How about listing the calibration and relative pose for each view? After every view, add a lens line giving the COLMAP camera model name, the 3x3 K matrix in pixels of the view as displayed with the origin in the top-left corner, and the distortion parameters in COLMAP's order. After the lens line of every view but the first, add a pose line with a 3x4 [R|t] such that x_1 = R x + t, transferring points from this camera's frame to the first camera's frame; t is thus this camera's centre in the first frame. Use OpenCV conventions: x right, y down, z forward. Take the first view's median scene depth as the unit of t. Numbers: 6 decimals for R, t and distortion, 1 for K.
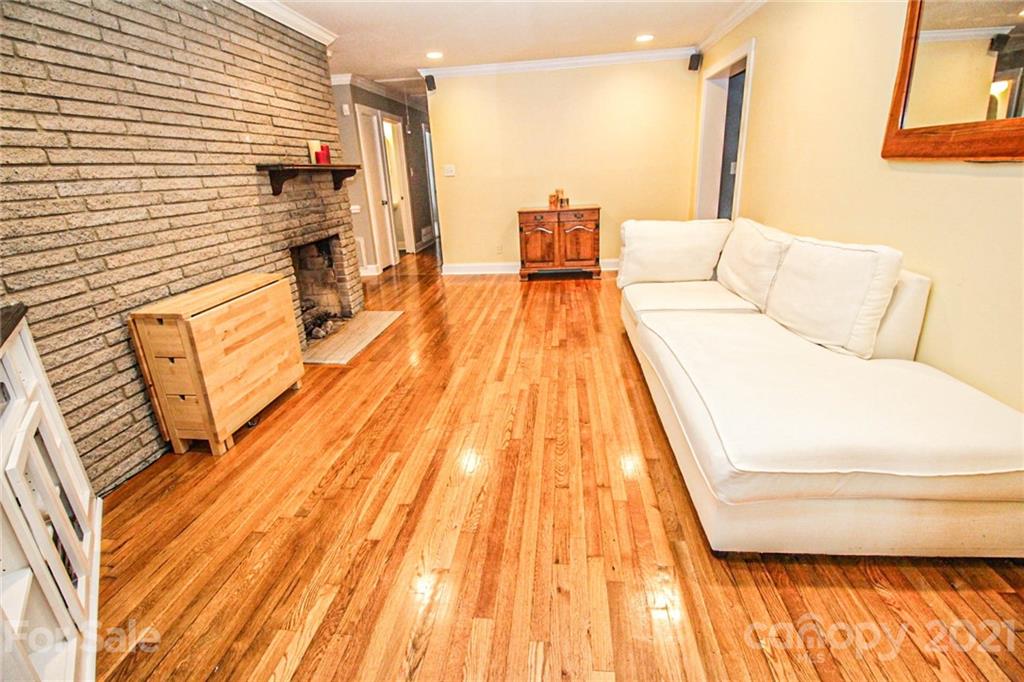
lens RADIAL K [[481.5, 0, 512.5], [0, 481.5, 339.6], [0, 0, 1]] dist [-0.002996, -0.010429]
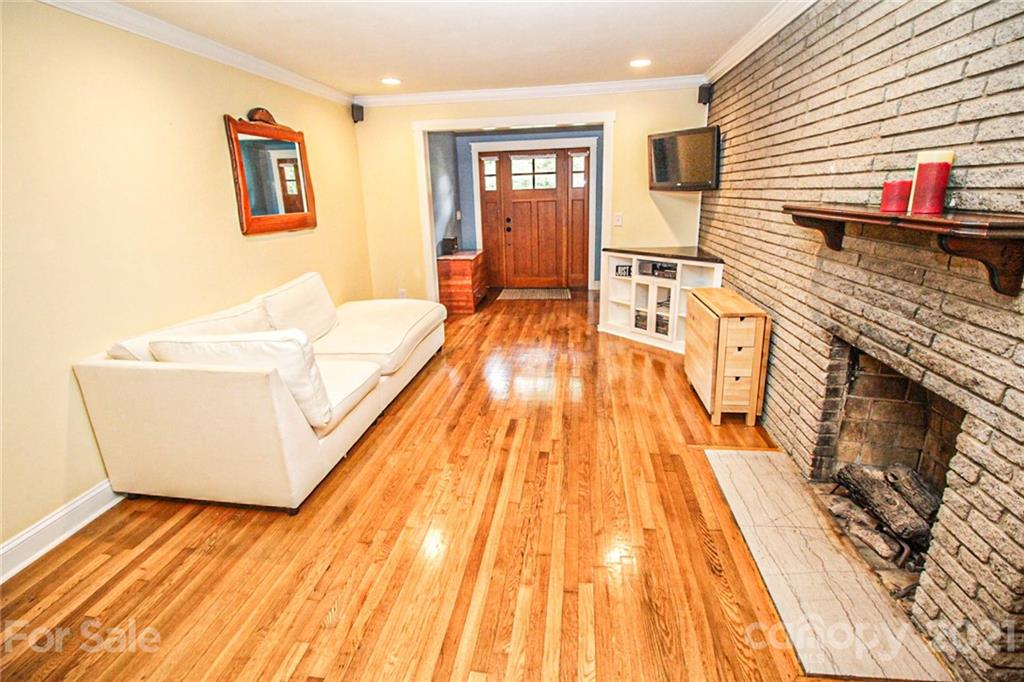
lens RADIAL K [[481.5, 0, 512.8], [0, 481.5, 342.5], [0, 0, 1]] dist [-0.002996, -0.010429]
pose [[-0.996757, 0.064521, 0.048094, -0.077118], [0.080474, 0.799958, 0.594635, -0.600332], [-0.000106, 0.596577, -0.802556, 1.540566]]
